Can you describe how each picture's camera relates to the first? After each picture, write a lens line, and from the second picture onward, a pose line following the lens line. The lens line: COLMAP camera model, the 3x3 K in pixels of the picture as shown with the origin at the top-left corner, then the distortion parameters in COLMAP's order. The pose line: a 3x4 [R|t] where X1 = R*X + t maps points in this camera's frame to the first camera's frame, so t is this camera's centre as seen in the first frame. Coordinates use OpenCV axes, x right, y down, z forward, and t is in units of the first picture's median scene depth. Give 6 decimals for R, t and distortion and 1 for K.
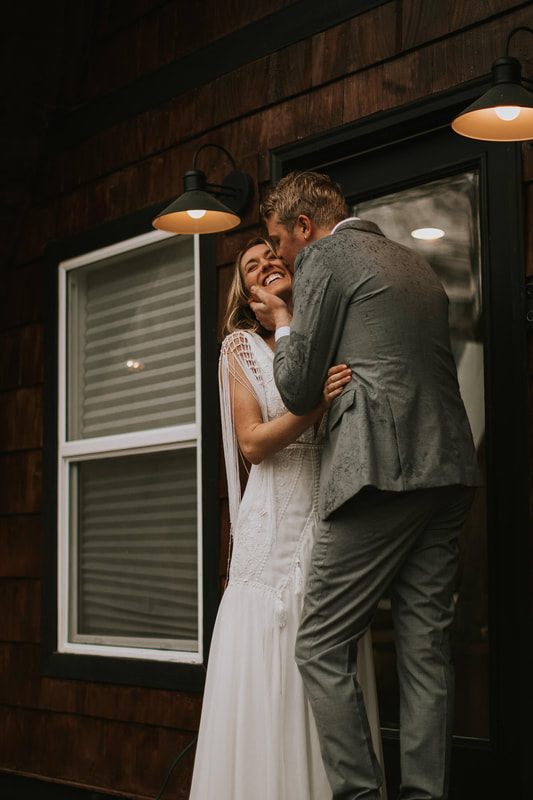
lens RADIAL K [[1358.9, 0, 266.5], [0, 1358.9, 400.0], [0, 0, 1]] dist [-0.161035, 0.145675]
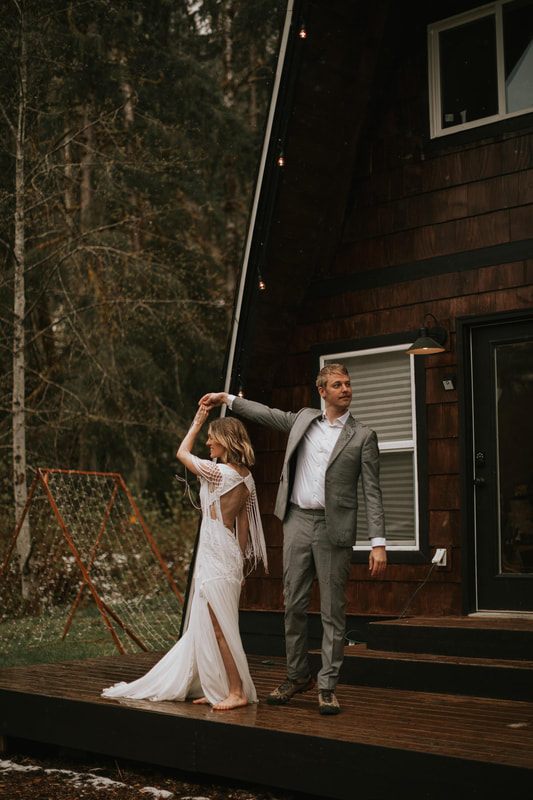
lens RADIAL K [[1221.6, 0, 266.5], [0, 1221.6, 400.0], [0, 0, 1]] dist [-0.195295, 0.472337]
pose [[0.993226, 0.009078, 0.115844, -0.468211], [-0.011302, 0.999764, 0.018560, -0.073507], [-0.115649, -0.019744, 0.993094, -0.824956]]
